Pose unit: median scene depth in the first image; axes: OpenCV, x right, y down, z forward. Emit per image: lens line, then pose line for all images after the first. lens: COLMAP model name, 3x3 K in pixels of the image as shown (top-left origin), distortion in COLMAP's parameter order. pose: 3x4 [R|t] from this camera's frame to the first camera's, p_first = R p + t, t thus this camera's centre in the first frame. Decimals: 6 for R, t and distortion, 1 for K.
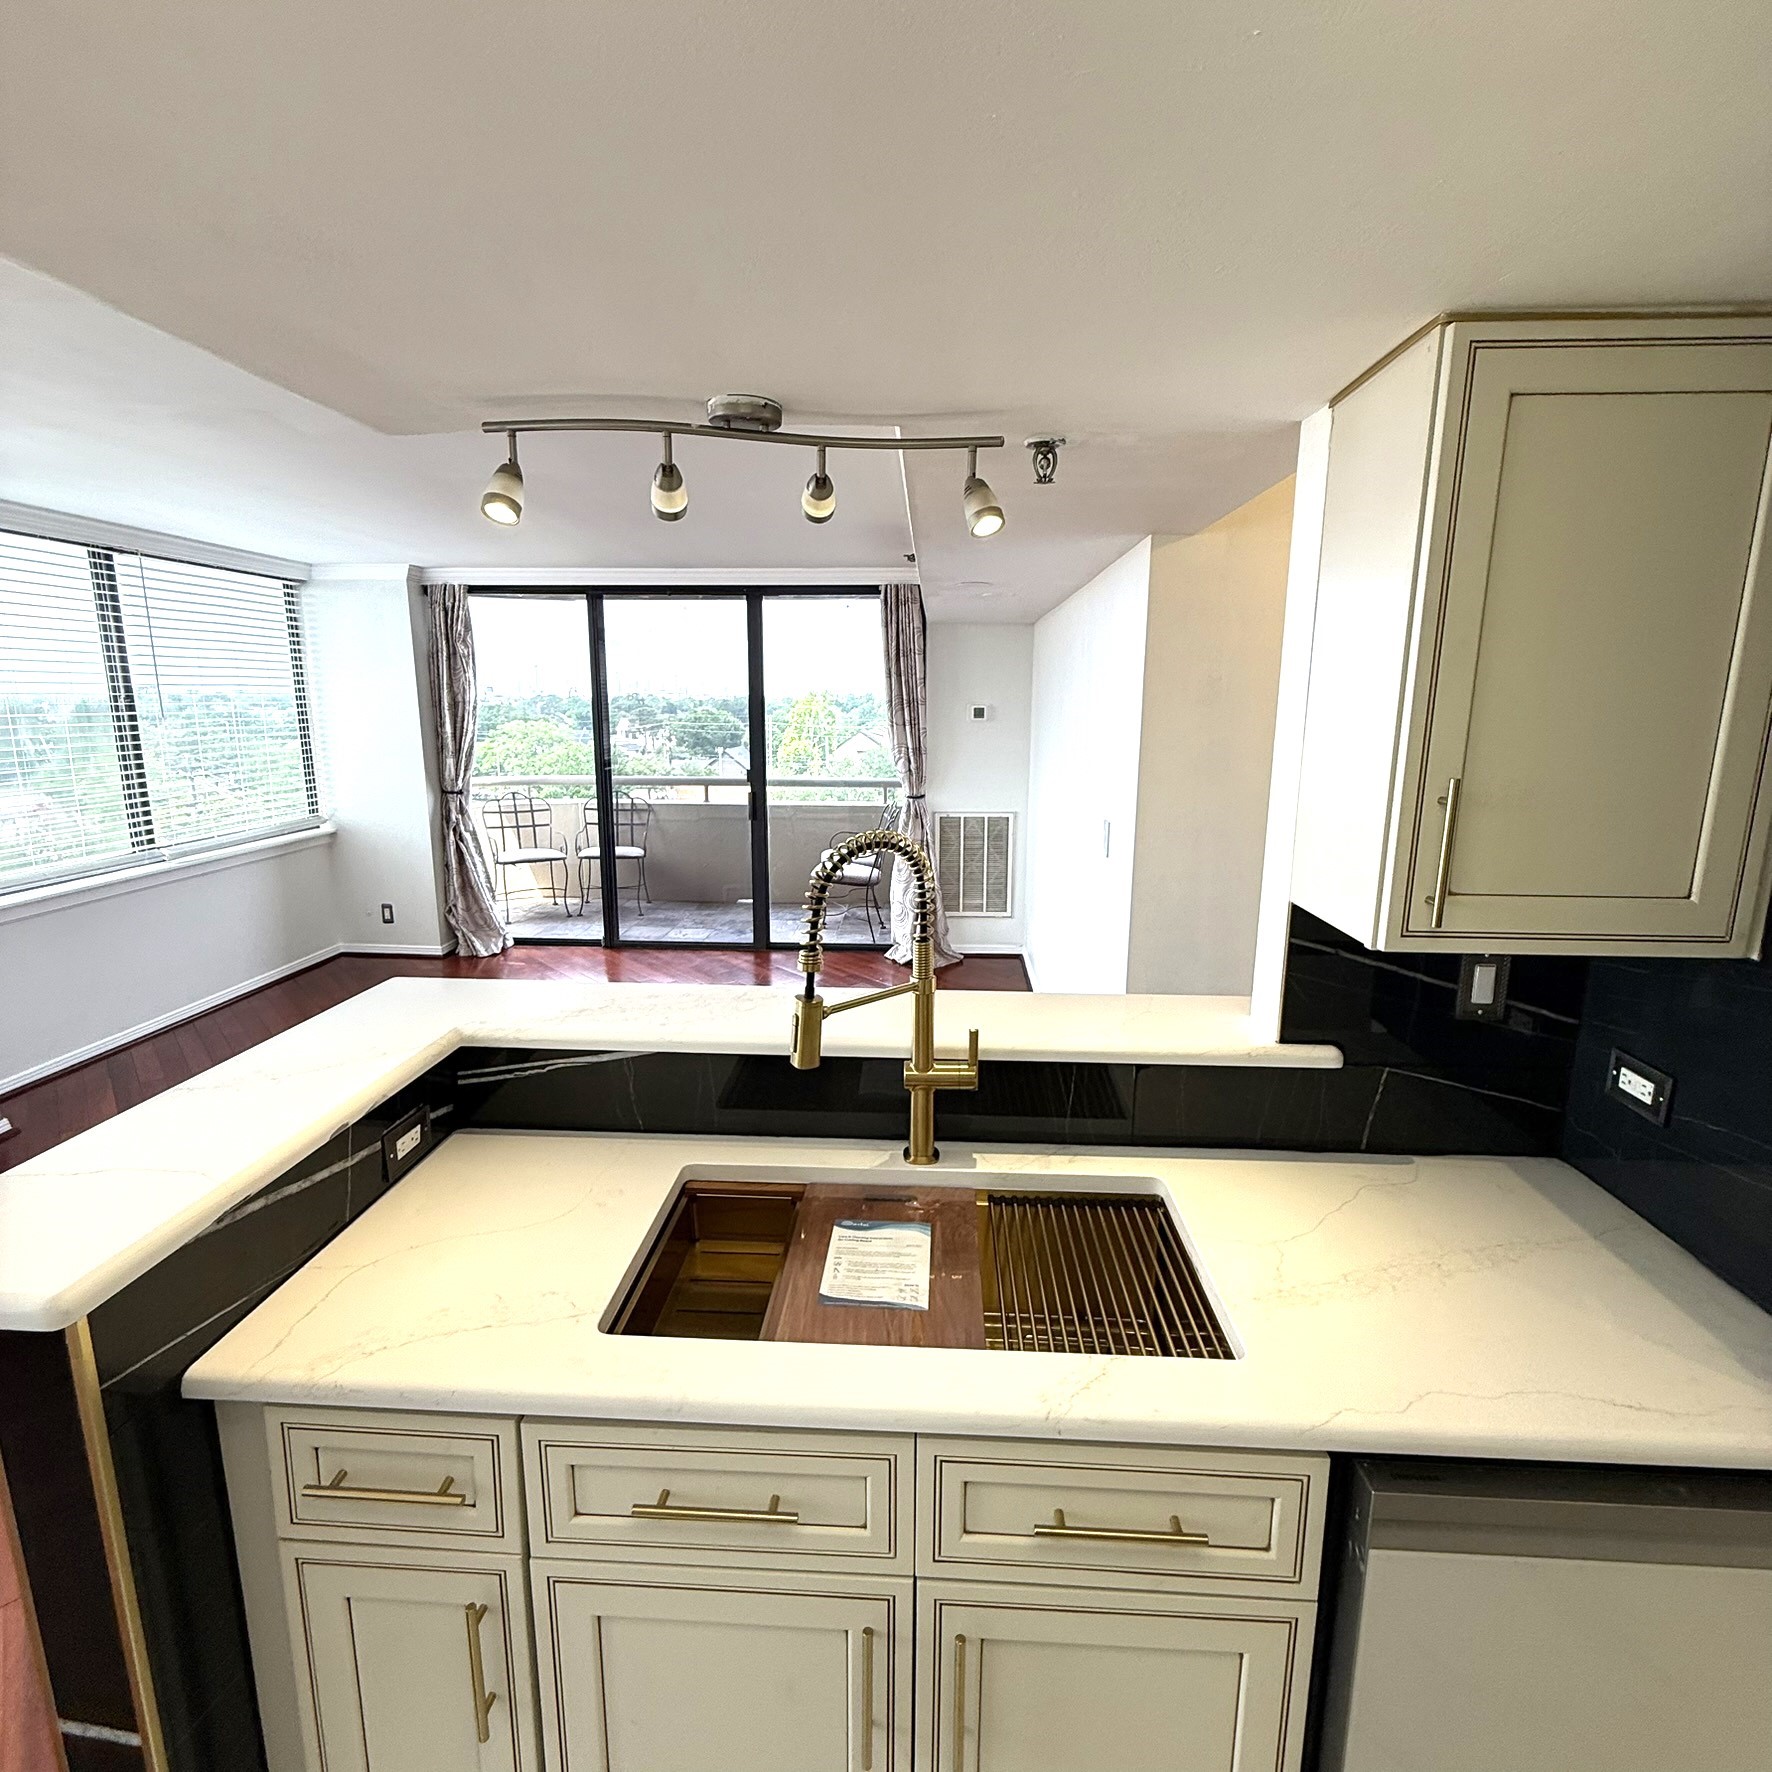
lens RADIAL K [[934.6, 0, 886.0], [0, 934.6, 886.0], [0, 0, 1]] dist [0.000886, 0.000234]
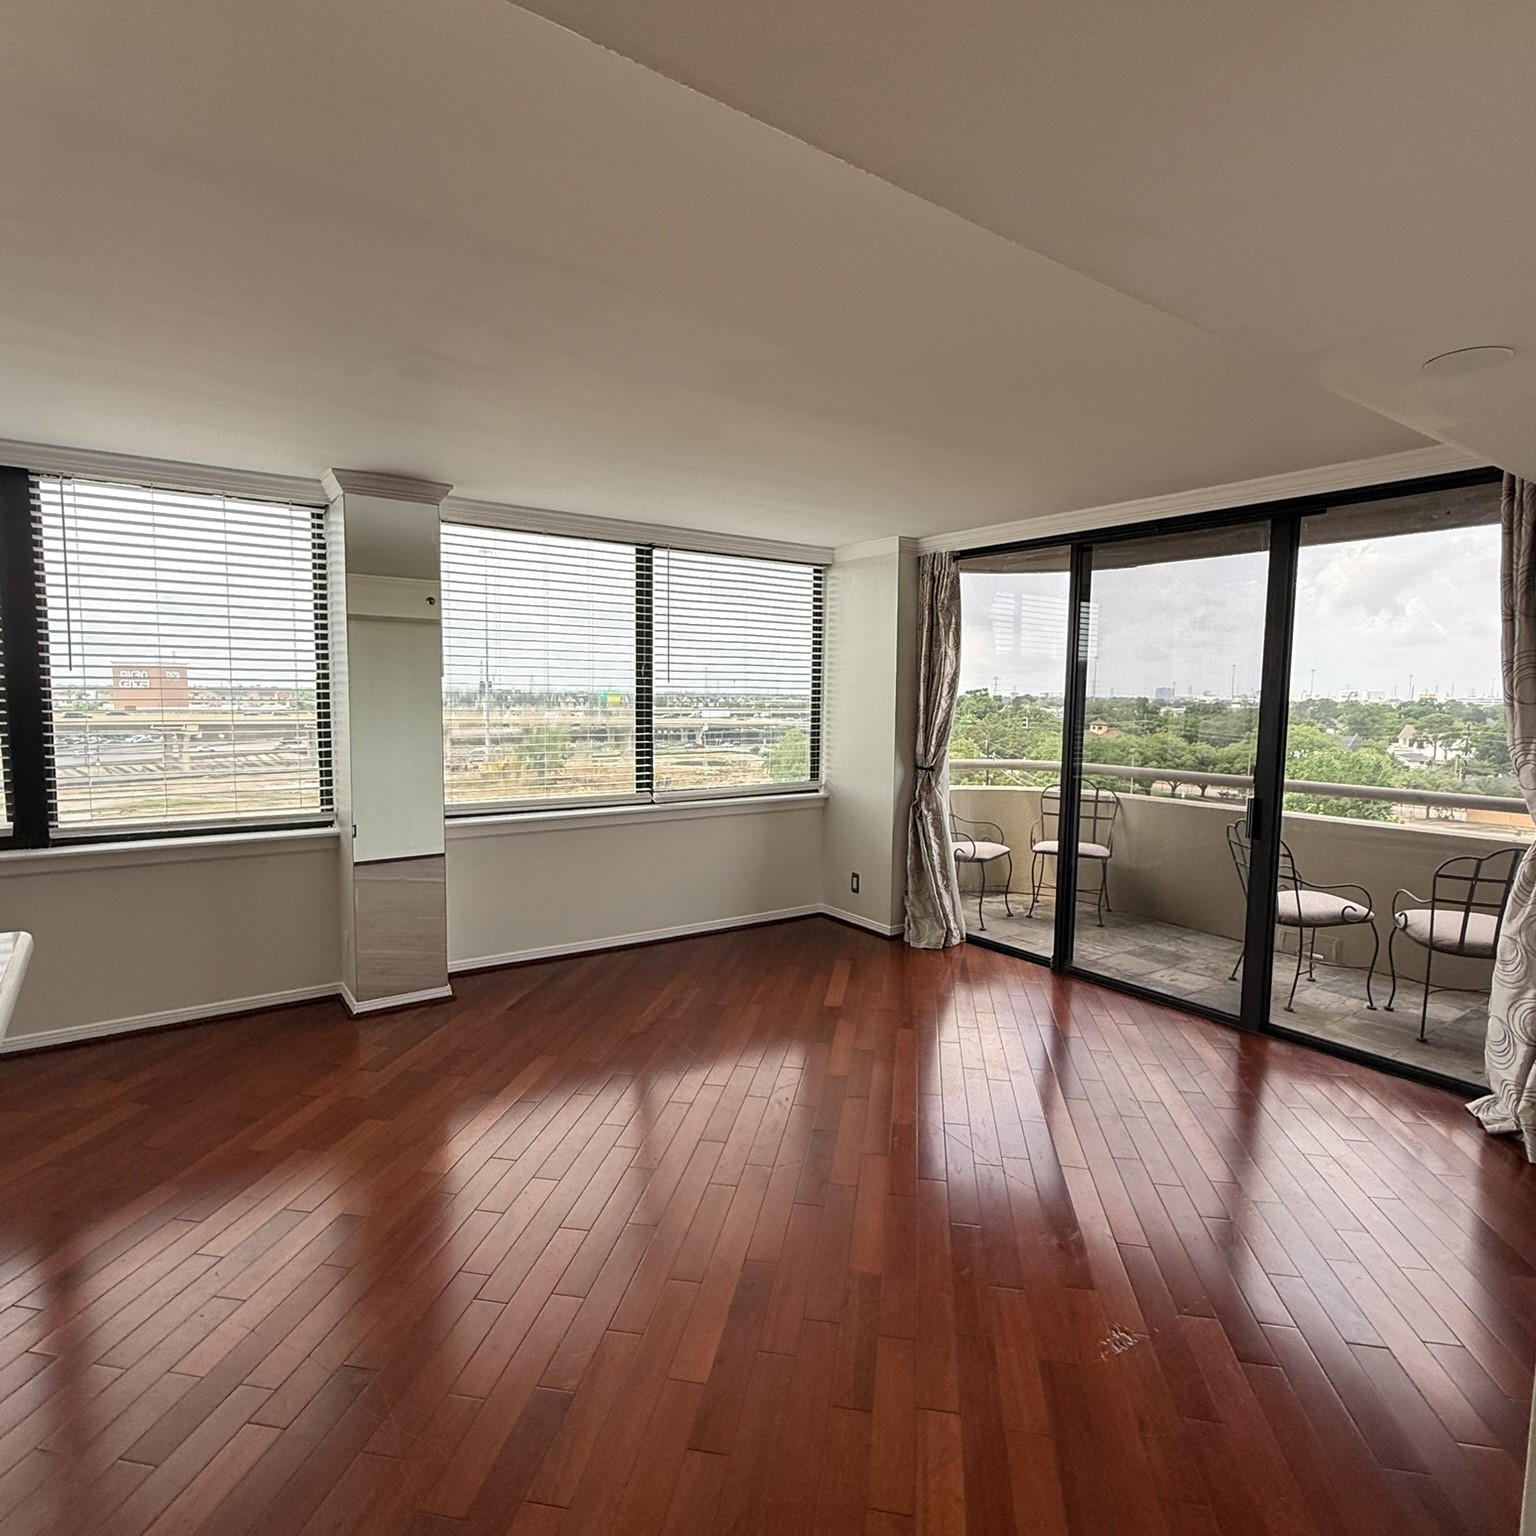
lens RADIAL K [[893.7, 0, 768.0], [0, 893.7, 768.0], [0, 0, 1]] dist [-0.001532, -0.000455]
pose [[0.626661, 0.070449, -0.776101, 0.143809], [-0.165391, 0.985241, -0.044112, -0.034577], [0.761539, 0.156003, 0.629063, 0.312206]]
